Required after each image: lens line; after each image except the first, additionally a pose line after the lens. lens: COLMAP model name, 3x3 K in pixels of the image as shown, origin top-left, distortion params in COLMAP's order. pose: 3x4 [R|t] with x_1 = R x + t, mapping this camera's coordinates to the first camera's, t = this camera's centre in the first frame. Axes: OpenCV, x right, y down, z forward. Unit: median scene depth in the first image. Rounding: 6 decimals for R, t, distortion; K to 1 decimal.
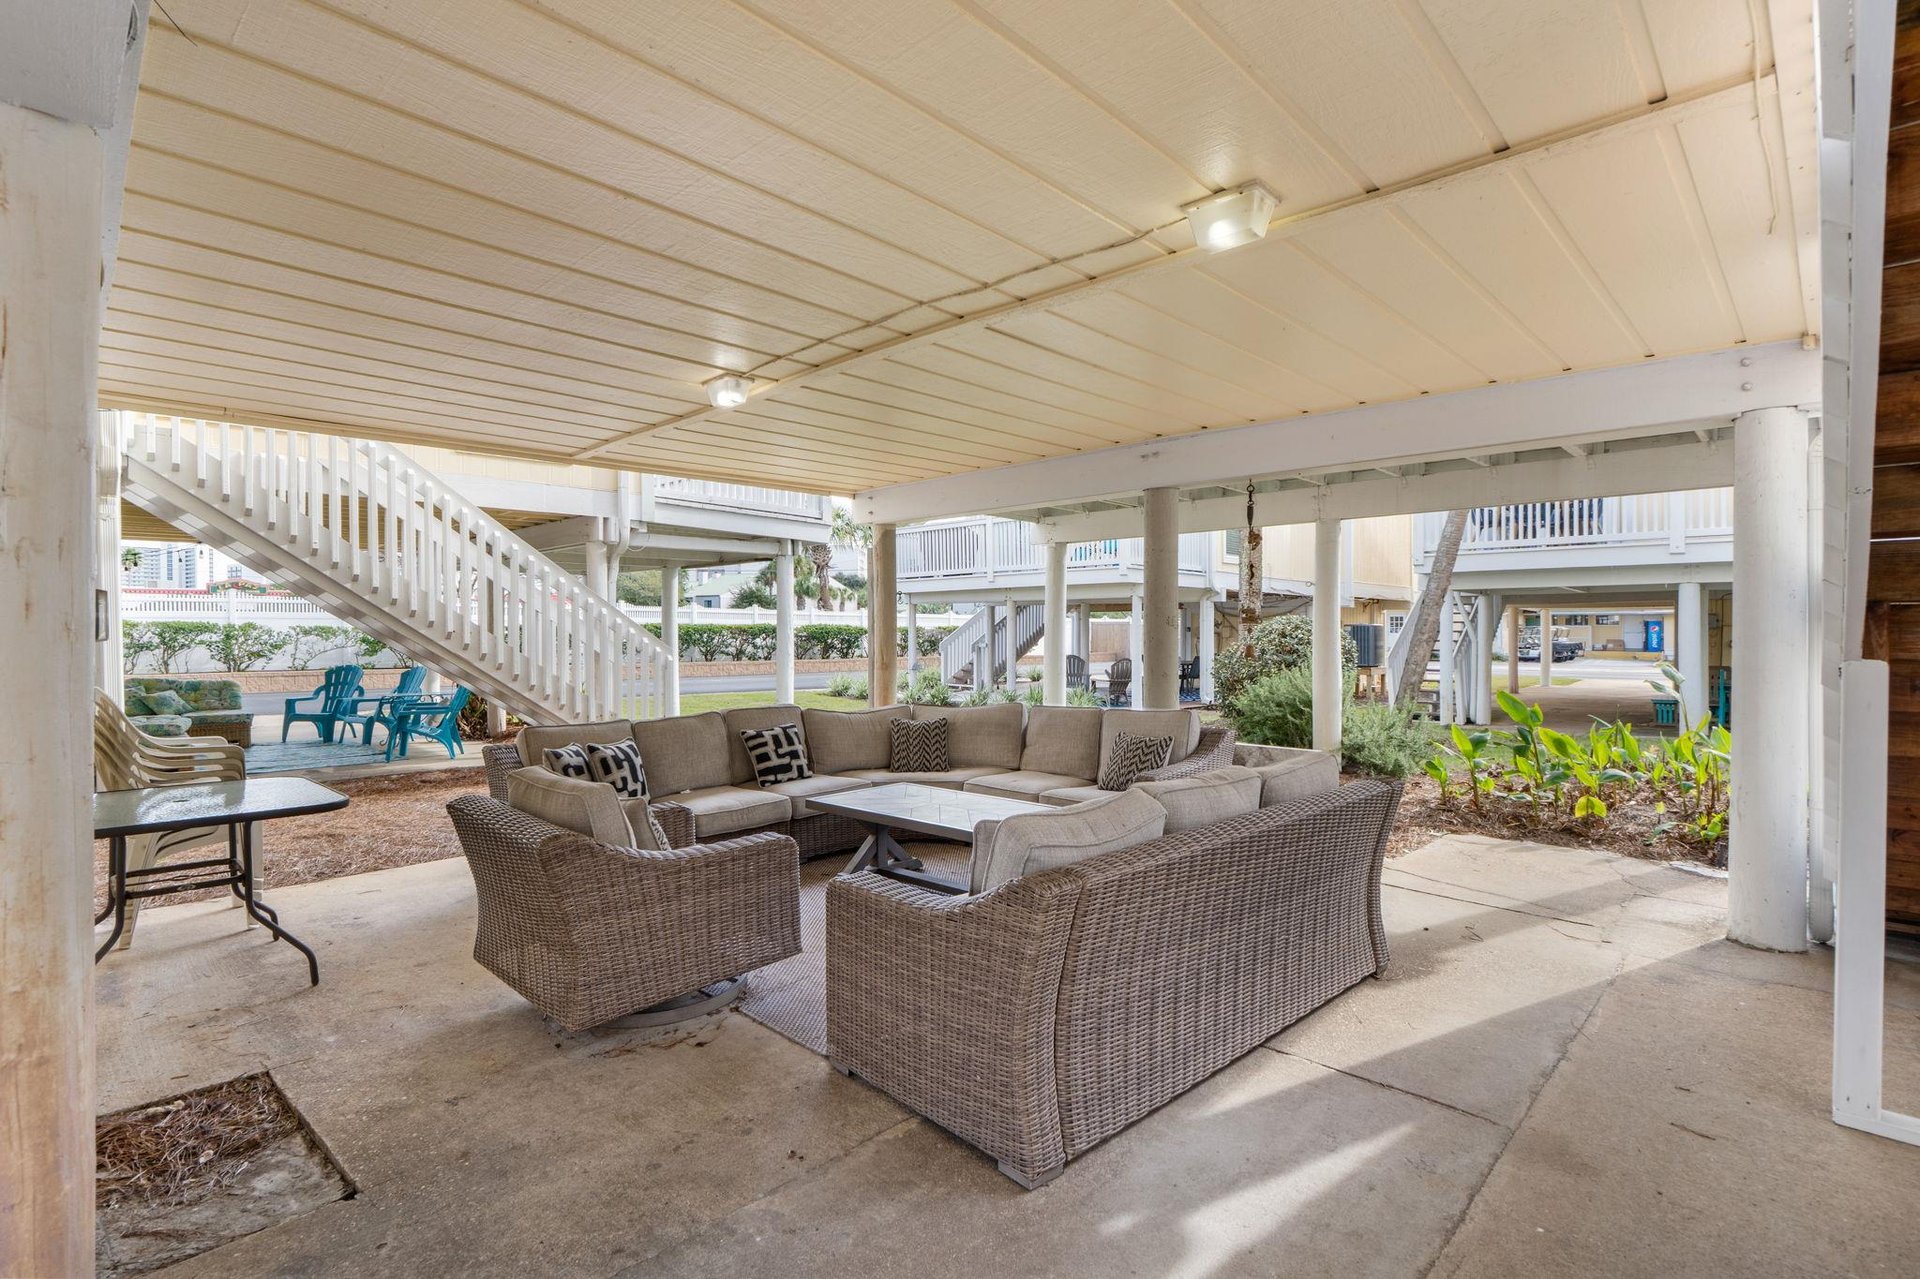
lens RADIAL K [[883.7, 0, 967.1], [0, 883.7, 632.9], [0, 0, 1]] dist [-0.001665, -0.000162]
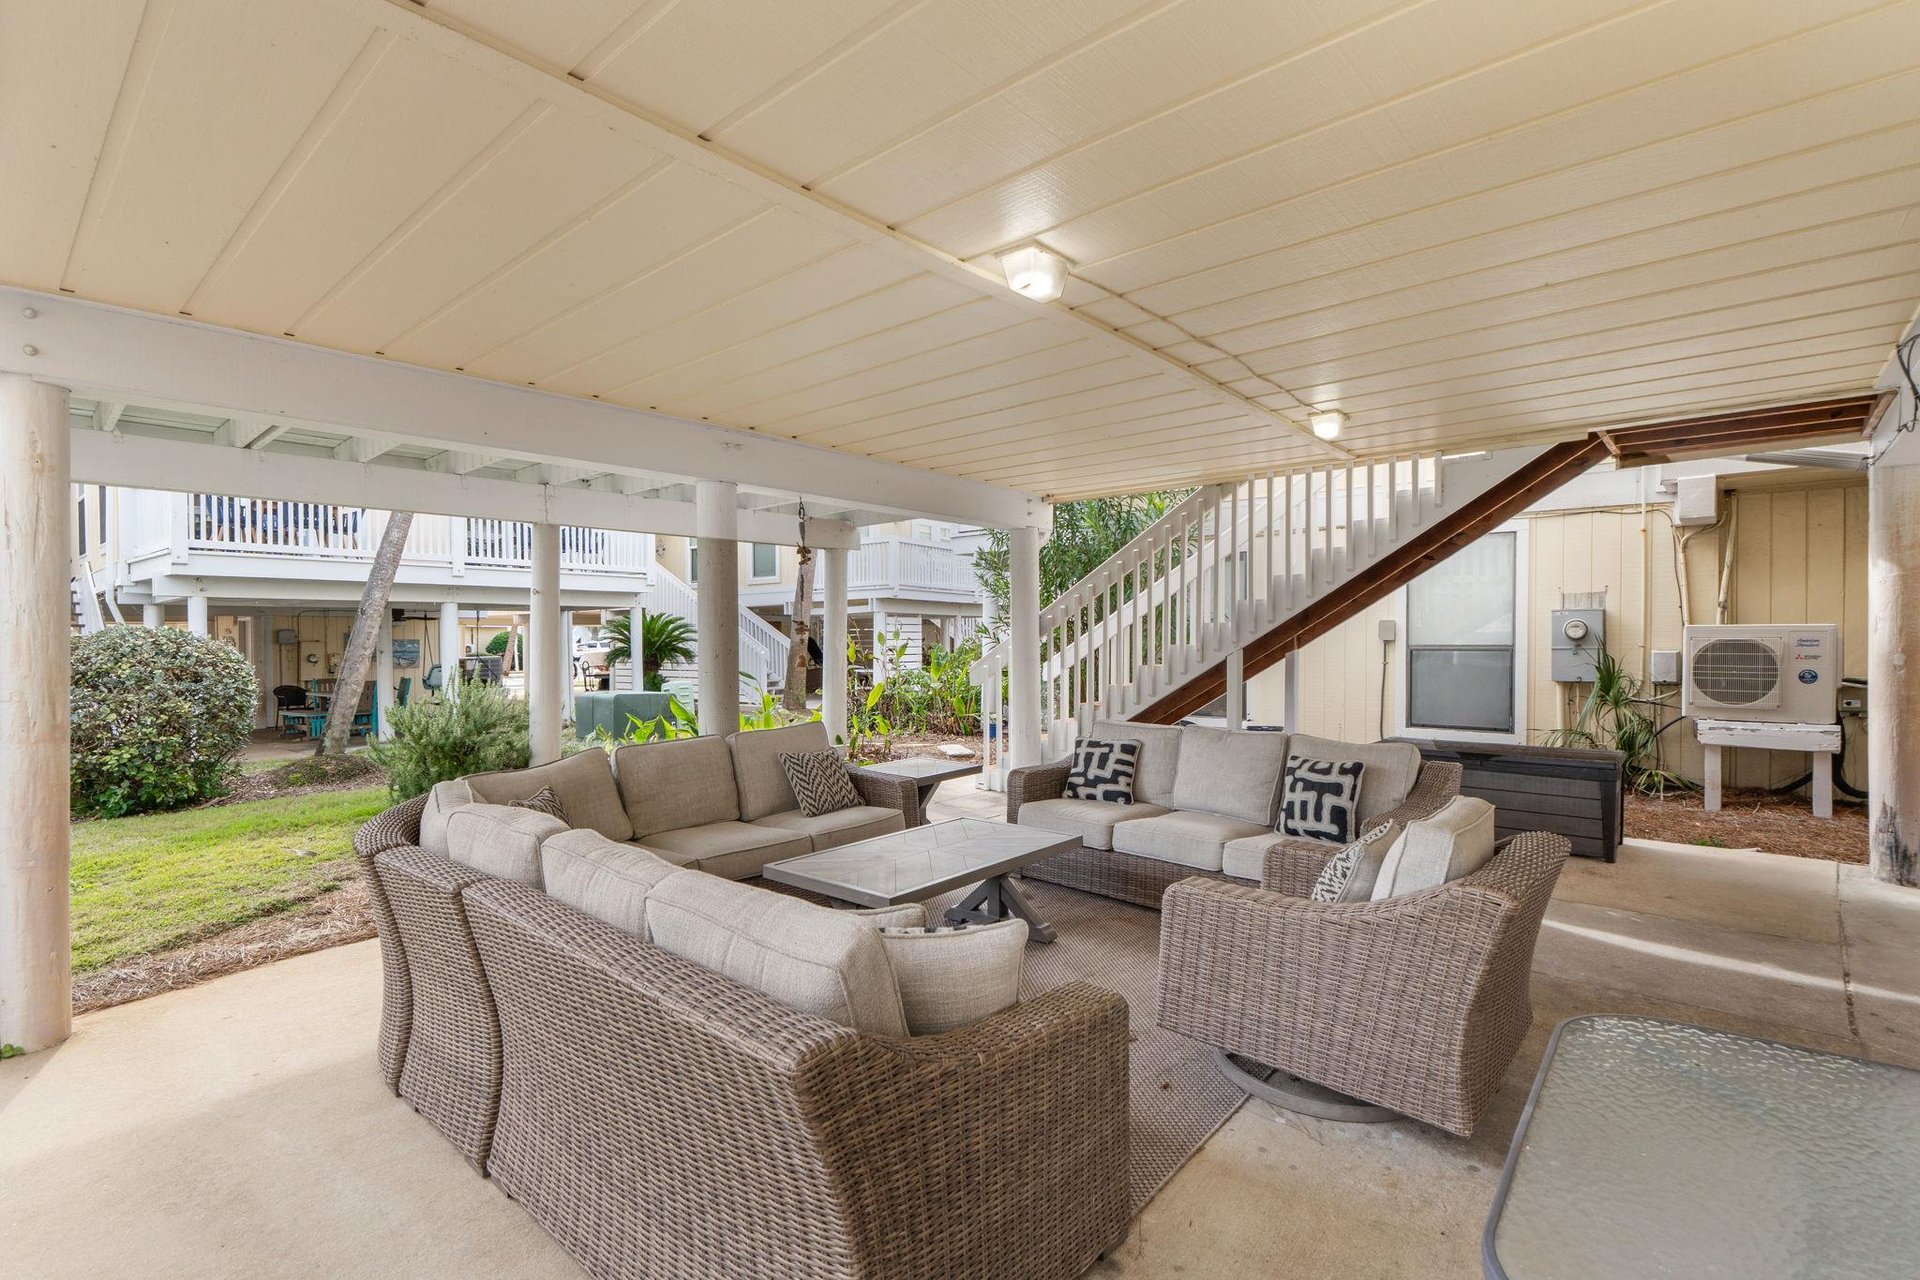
lens RADIAL K [[883.7, 0, 966.4], [0, 883.7, 639.6], [0, 0, 1]] dist [-0.001665, -0.000162]
pose [[-0.052710, -0.006967, 0.998586, -0.335599], [0.014208, 0.999869, 0.007726, -0.009594], [-0.998509, 0.014595, -0.052604, 0.412172]]
